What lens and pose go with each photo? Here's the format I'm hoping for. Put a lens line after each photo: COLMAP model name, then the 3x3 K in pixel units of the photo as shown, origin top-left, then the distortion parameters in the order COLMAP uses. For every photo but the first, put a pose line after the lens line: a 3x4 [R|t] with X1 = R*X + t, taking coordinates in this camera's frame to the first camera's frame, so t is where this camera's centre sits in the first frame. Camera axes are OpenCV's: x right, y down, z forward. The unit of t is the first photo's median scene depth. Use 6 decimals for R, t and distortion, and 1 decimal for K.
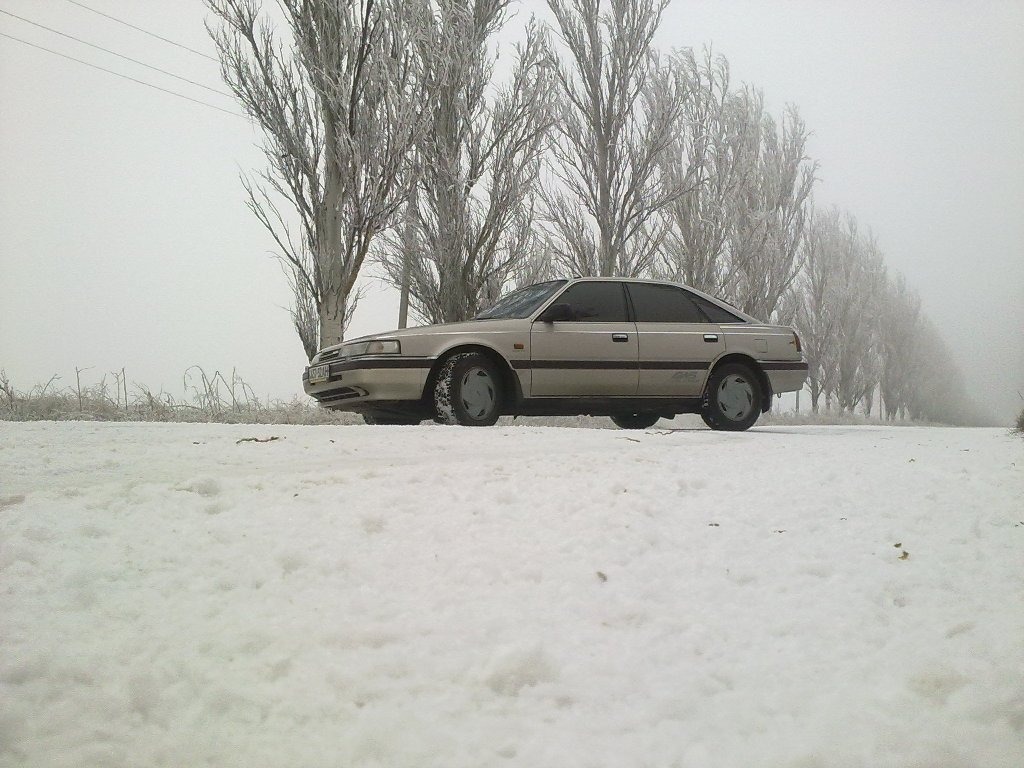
lens RADIAL K [[1019.0, 0, 514.4], [0, 1019.0, 439.4], [0, 0, 1]] dist [0.018254, 0.003348]
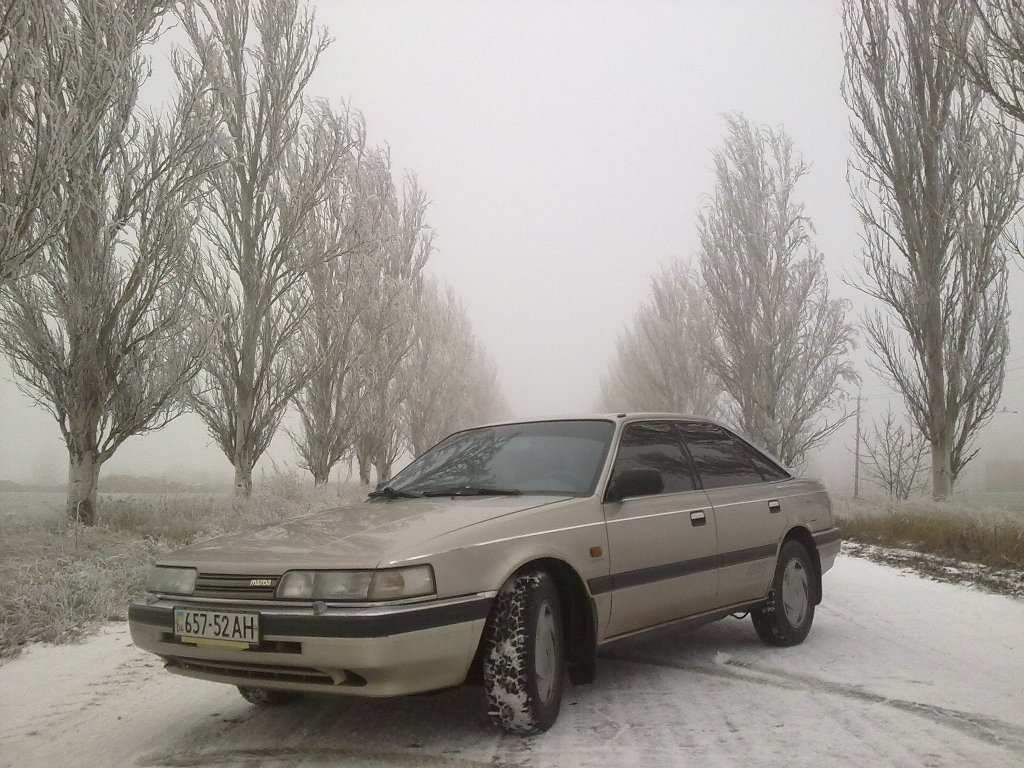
lens RADIAL K [[1004.6, 0, 491.9], [0, 1004.6, 335.5], [0, 0, 1]] dist [-0.004876, 0.002265]
pose [[0.901322, 0.043061, 0.431004, -0.256962], [0.021340, 0.989423, -0.143478, -0.117316], [-0.432624, 0.138517, 0.890870, 0.469217]]
